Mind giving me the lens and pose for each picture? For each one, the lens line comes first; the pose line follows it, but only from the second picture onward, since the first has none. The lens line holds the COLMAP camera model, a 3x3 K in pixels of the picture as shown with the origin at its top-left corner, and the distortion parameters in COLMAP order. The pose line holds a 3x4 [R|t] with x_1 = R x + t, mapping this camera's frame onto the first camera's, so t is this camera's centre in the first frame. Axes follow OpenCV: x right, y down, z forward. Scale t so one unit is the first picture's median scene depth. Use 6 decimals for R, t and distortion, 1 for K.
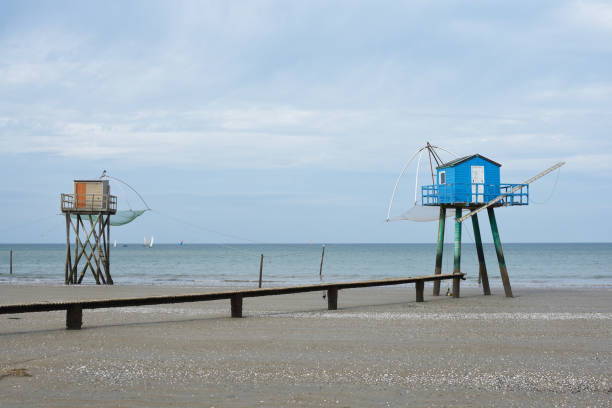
lens RADIAL K [[880.2, 0, 306.0], [0, 880.2, 204.0], [0, 0, 1]] dist [-0.046190, -0.011062]
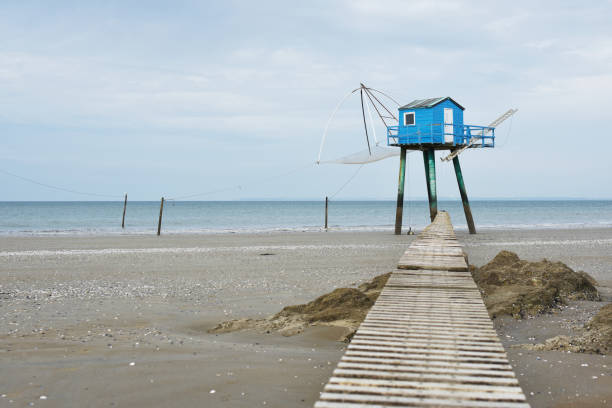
lens RADIAL K [[880.2, 0, 306.0], [0, 880.2, 204.0], [0, 0, 1]] dist [-0.046190, -0.011062]
pose [[0.890103, -0.005249, 0.455729, -0.422435], [-0.018407, 0.998704, 0.047455, 0.023045], [-0.455387, -0.050629, 0.888853, 0.152059]]
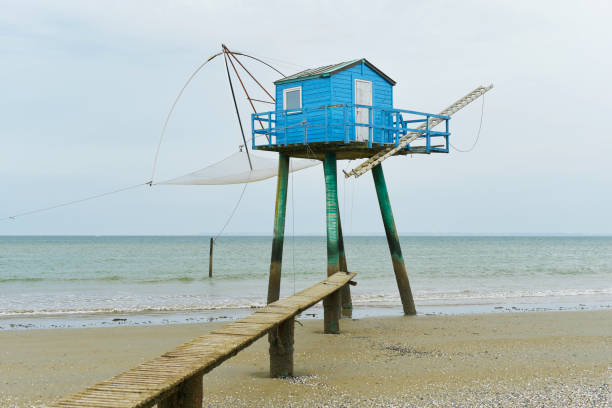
lens RADIAL K [[961.5, 0, 306.0], [0, 961.5, 204.0], [0, 0, 1]] dist [0.038257, 0.048163]
pose [[0.877040, 0.016081, 0.480149, -0.127716], [-0.023043, 0.999697, 0.008610, 0.030897], [-0.479865, -0.018616, 0.877145, 0.478096]]
